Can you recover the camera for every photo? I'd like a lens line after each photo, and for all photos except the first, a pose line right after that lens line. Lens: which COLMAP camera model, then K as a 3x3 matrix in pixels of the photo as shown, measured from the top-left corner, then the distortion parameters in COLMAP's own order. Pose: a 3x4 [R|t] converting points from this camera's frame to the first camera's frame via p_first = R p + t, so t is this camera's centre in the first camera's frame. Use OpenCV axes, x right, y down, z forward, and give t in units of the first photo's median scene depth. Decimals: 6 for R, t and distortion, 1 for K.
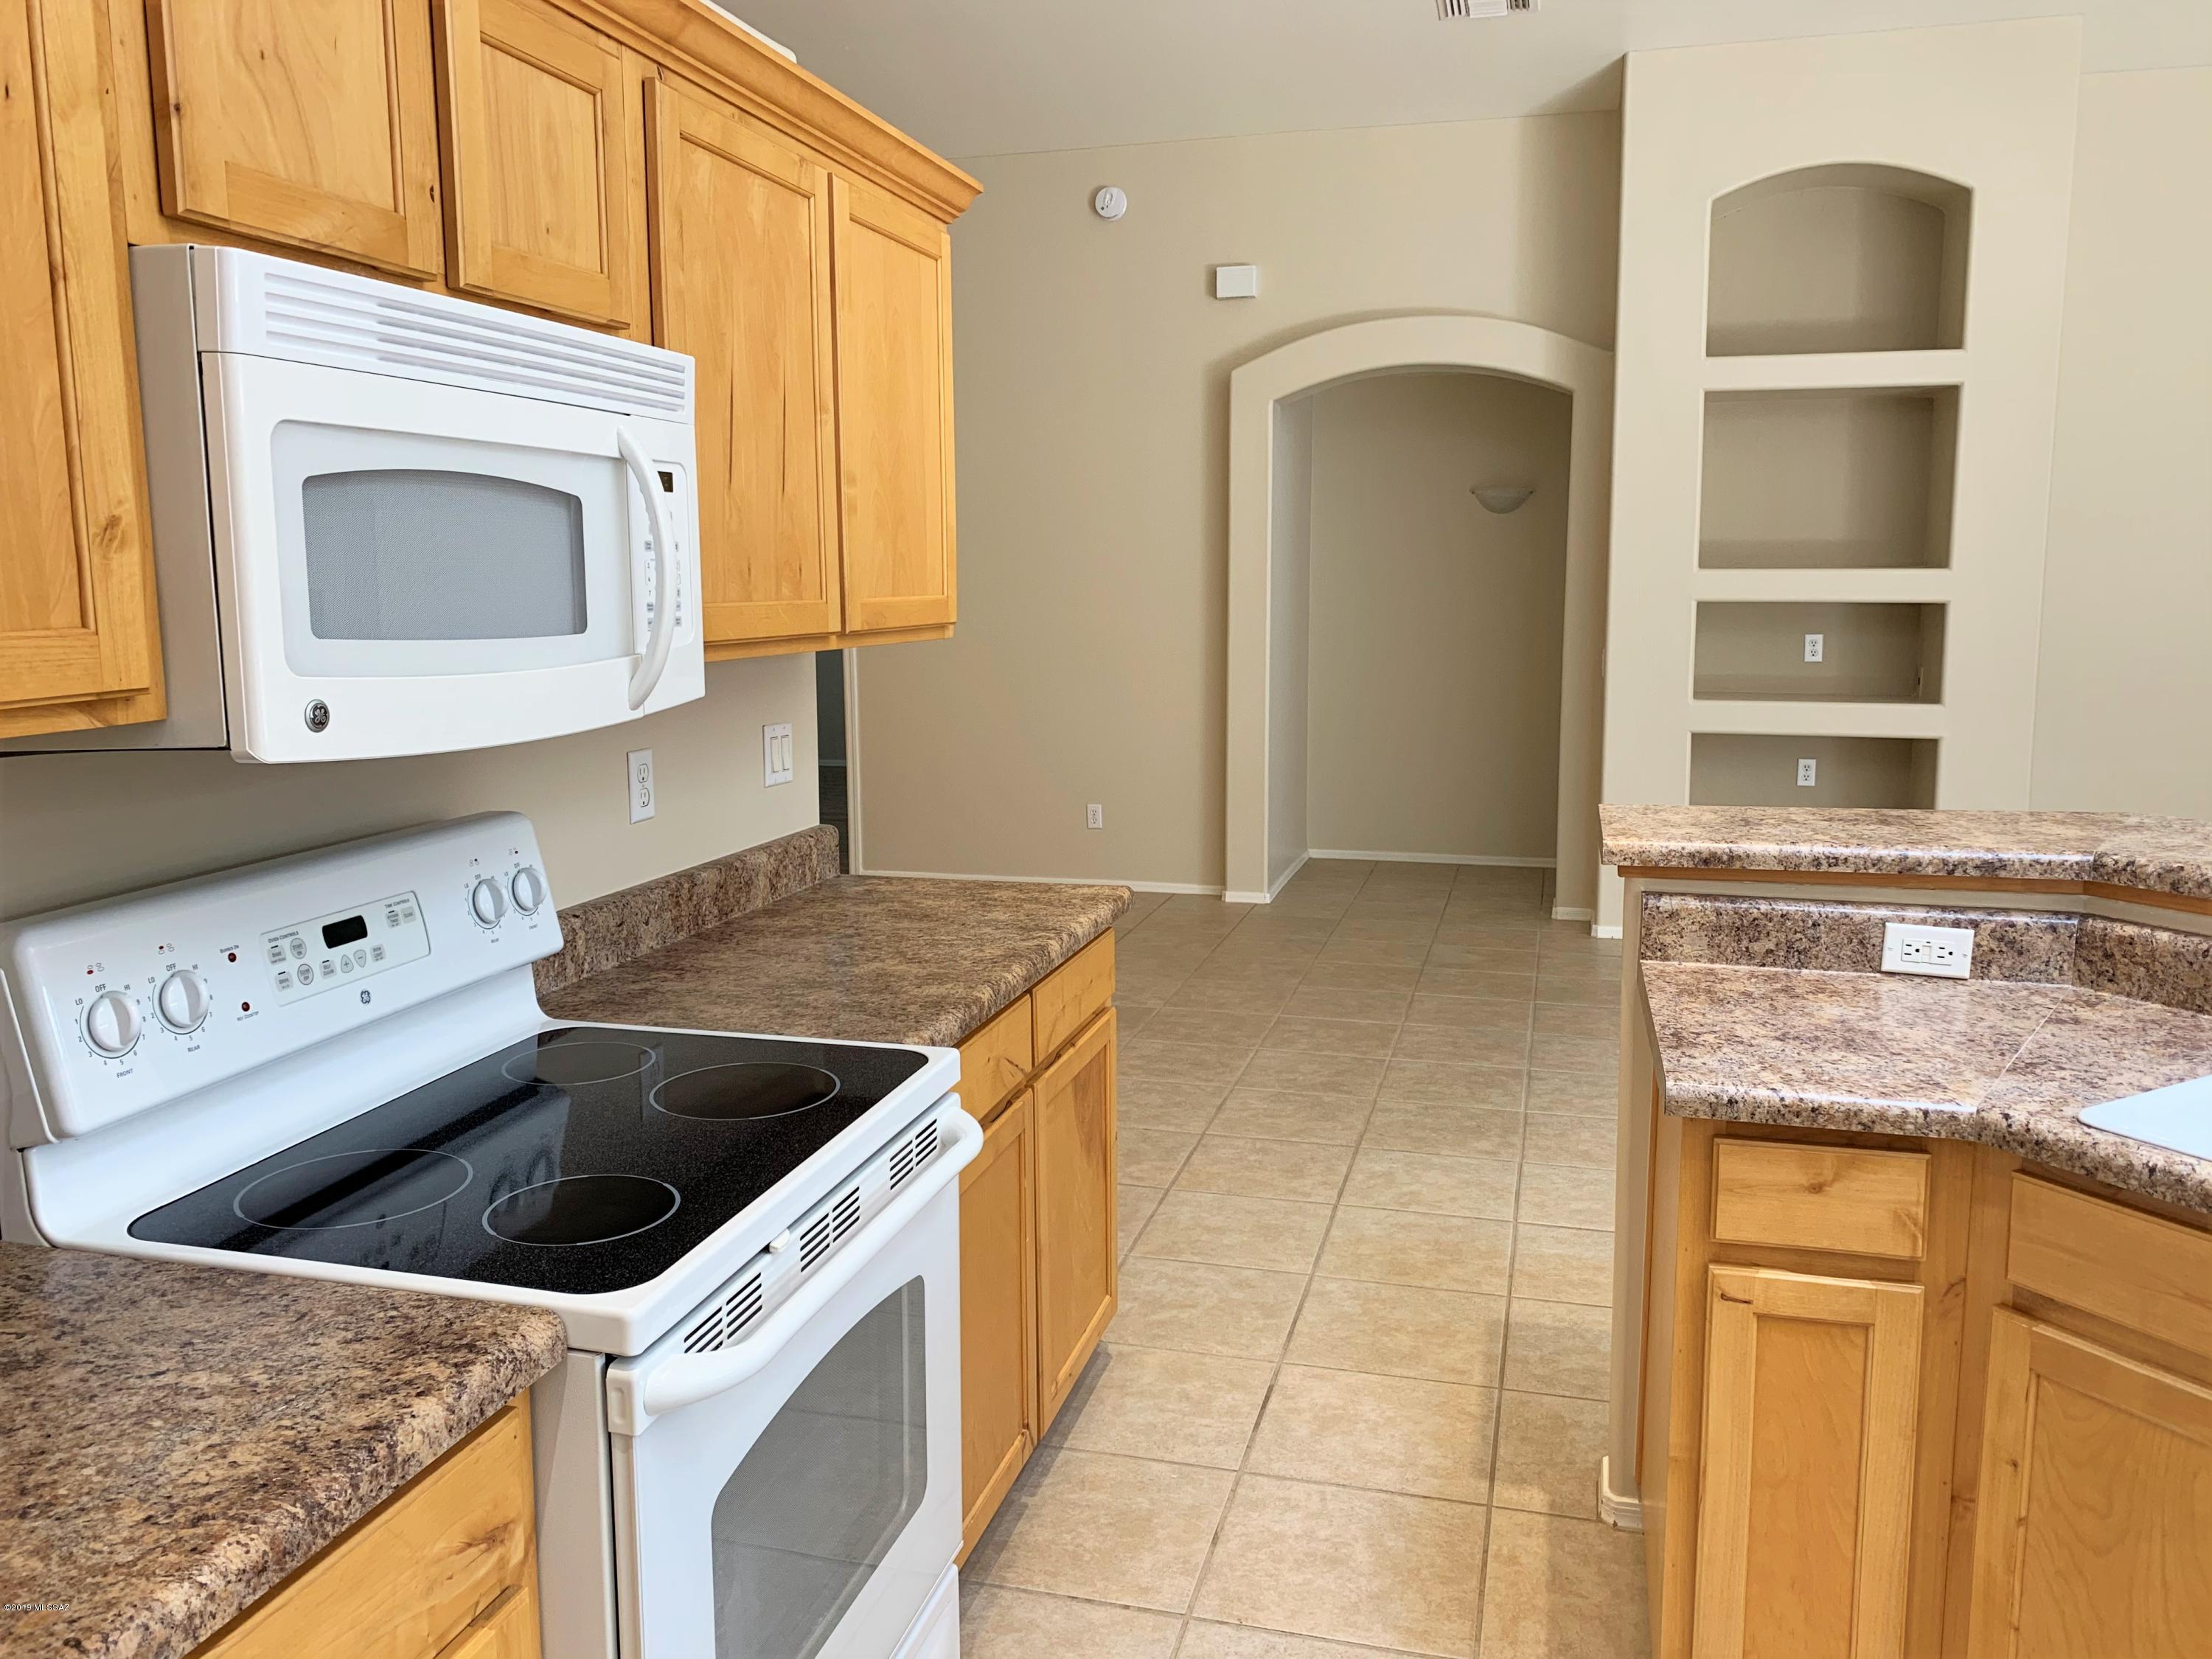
lens RADIAL K [[1684.8, 0, 1120.3], [0, 1684.8, 784.5], [0, 0, 1]] dist [0.035705, -0.047063]
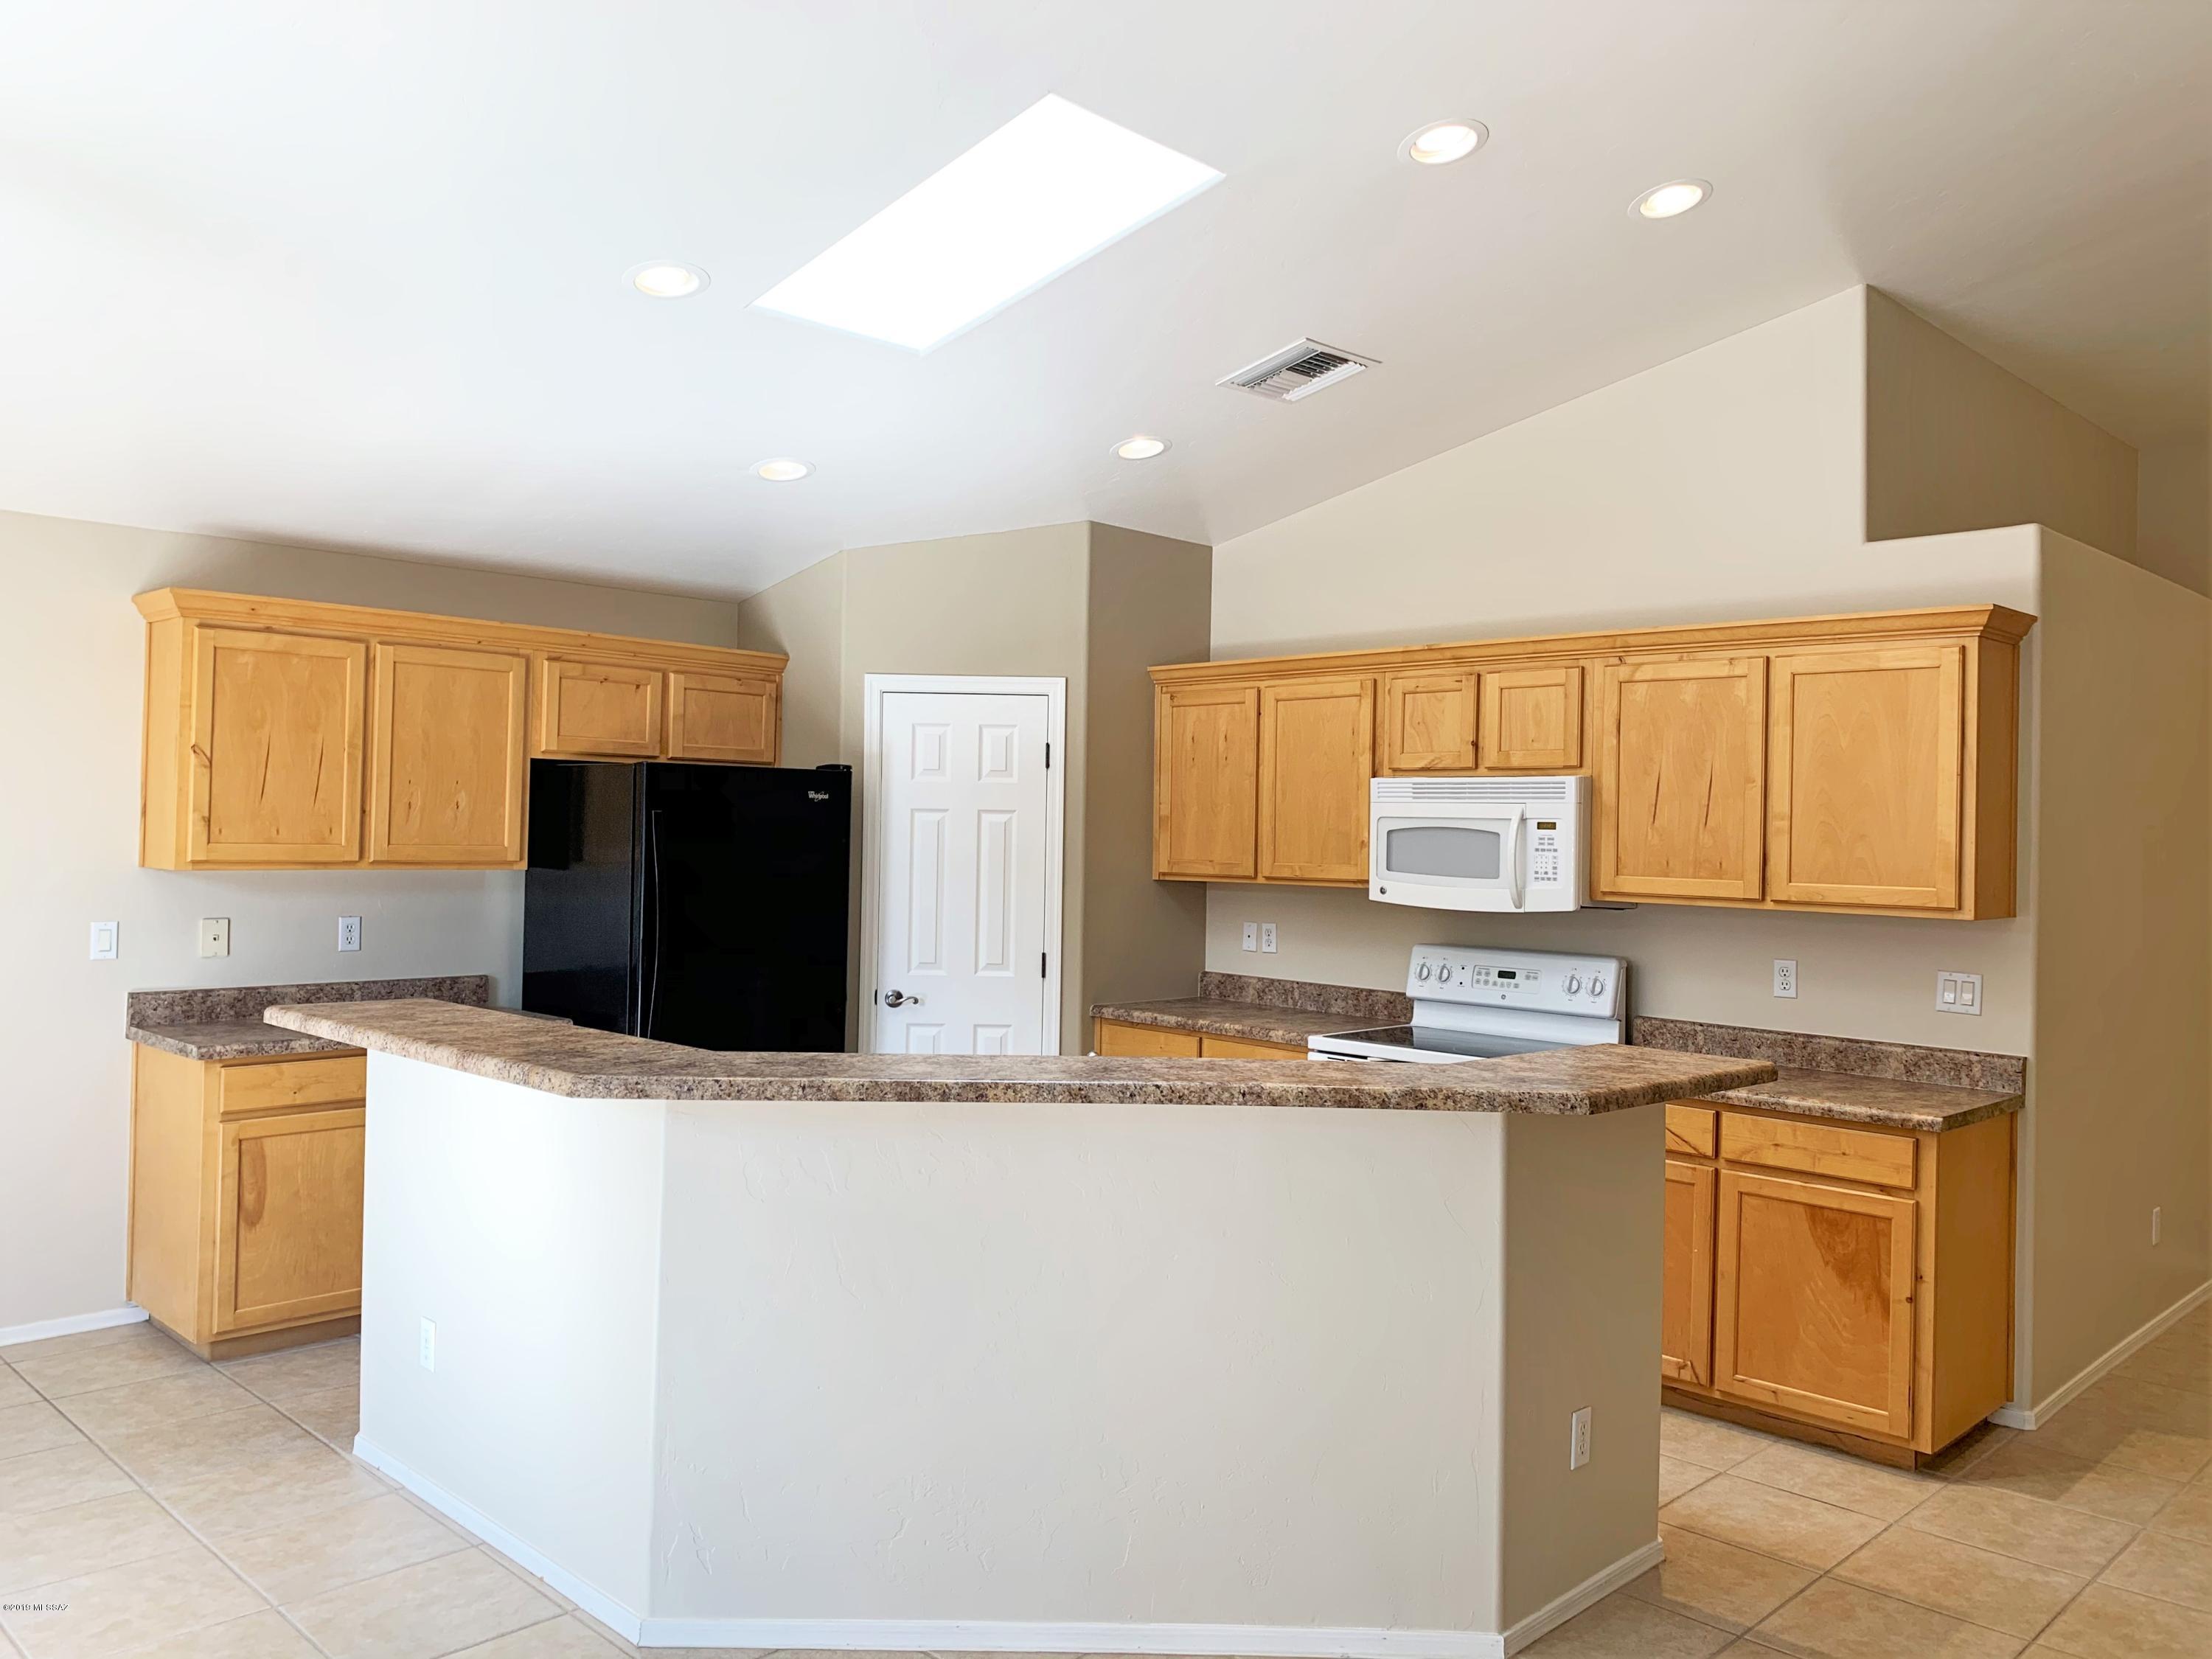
lens RADIAL K [[1684.8, 0, 1102.0], [0, 1684.8, 824.0], [0, 0, 1]] dist [0.035705, -0.047063]
pose [[-0.495654, -0.011941, -0.868438, 2.474036], [-0.132257, 0.989282, 0.061883, -0.265477], [0.858391, 0.145530, -0.491921, 1.784177]]
